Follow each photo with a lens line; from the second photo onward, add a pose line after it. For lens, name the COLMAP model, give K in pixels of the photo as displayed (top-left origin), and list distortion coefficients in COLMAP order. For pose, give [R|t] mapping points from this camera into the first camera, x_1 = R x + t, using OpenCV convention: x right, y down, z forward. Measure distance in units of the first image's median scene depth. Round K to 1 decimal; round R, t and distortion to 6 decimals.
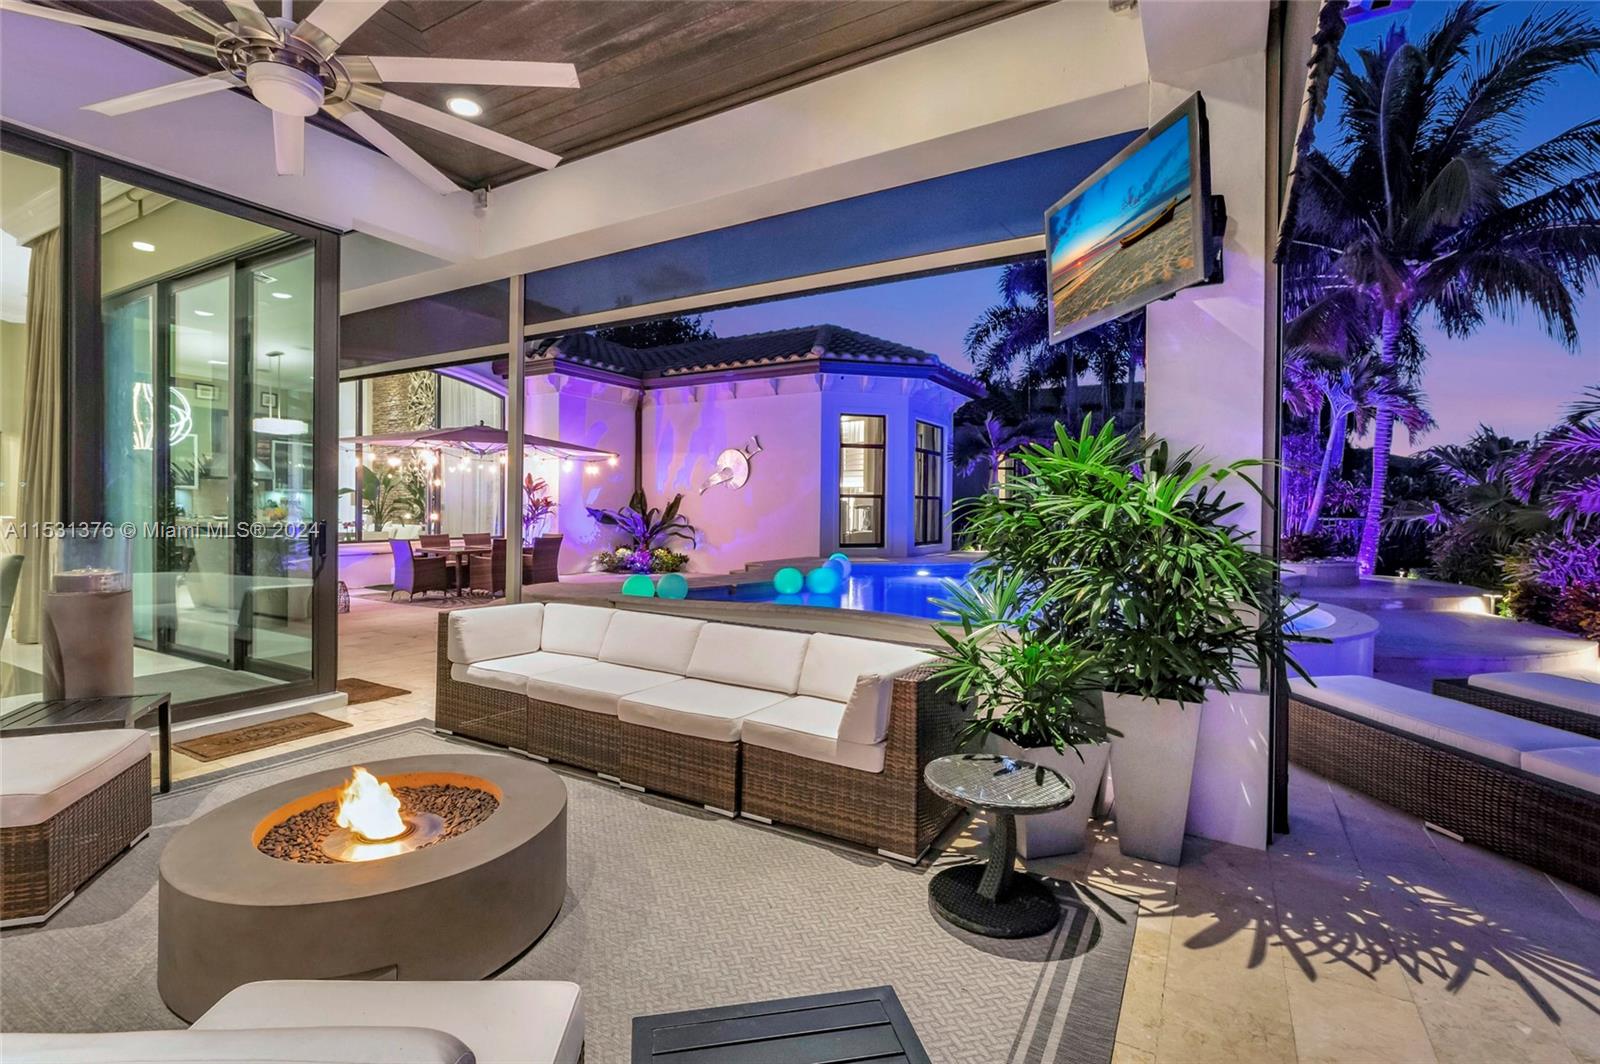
lens RADIAL K [[736.9, 0, 799.9], [0, 736.9, 513.1], [0, 0, 1]] dist [-0.001069, -0.000092]
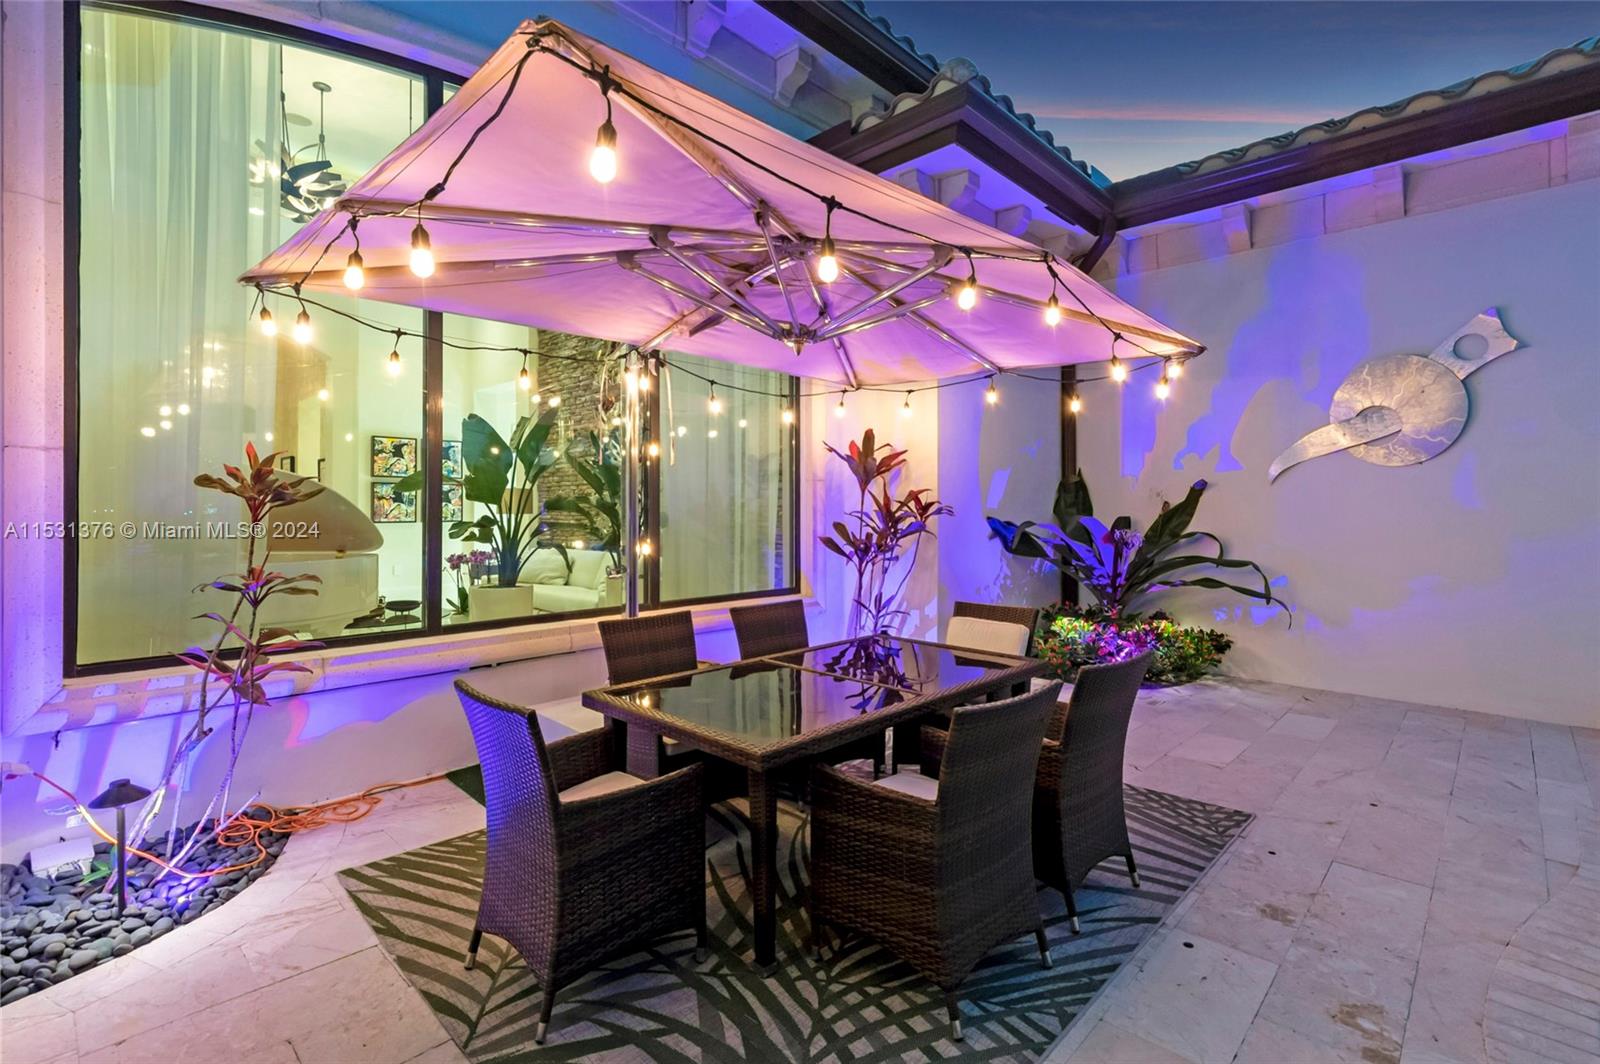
lens RADIAL K [[736.9, 0, 799.9], [0, 736.9, 513.1], [0, 0, 1]] dist [-0.001069, -0.000092]
pose [[0.967264, -0.003939, -0.253742, -0.291597], [0.003851, 0.999992, -0.000843, -0.010096], [0.253743, -0.000162, 0.967272, 0.590765]]
